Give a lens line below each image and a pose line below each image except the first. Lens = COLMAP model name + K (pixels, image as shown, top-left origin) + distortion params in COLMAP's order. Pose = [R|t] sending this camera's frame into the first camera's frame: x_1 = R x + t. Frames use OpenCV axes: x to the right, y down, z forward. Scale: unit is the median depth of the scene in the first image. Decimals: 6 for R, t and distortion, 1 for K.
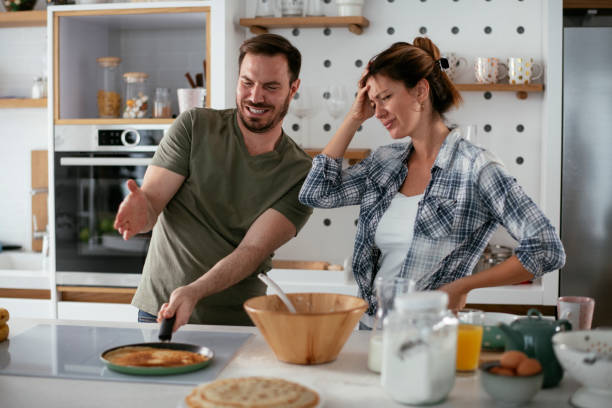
lens RADIAL K [[1006.6, 0, 306.0], [0, 1006.6, 204.0], [0, 0, 1]] dist [-0.165381, 0.011917]
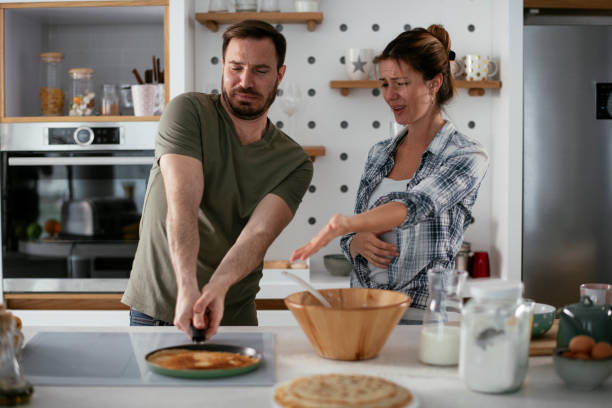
lens RADIAL K [[1006.6, 0, 306.0], [0, 1006.6, 204.0], [0, 0, 1]] dist [-0.165381, 0.011917]
pose [[0.985863, -0.015910, 0.166796, -0.129449], [0.016719, 0.999854, -0.003443, 0.005932], [-0.166717, 0.006183, 0.985985, 0.024025]]
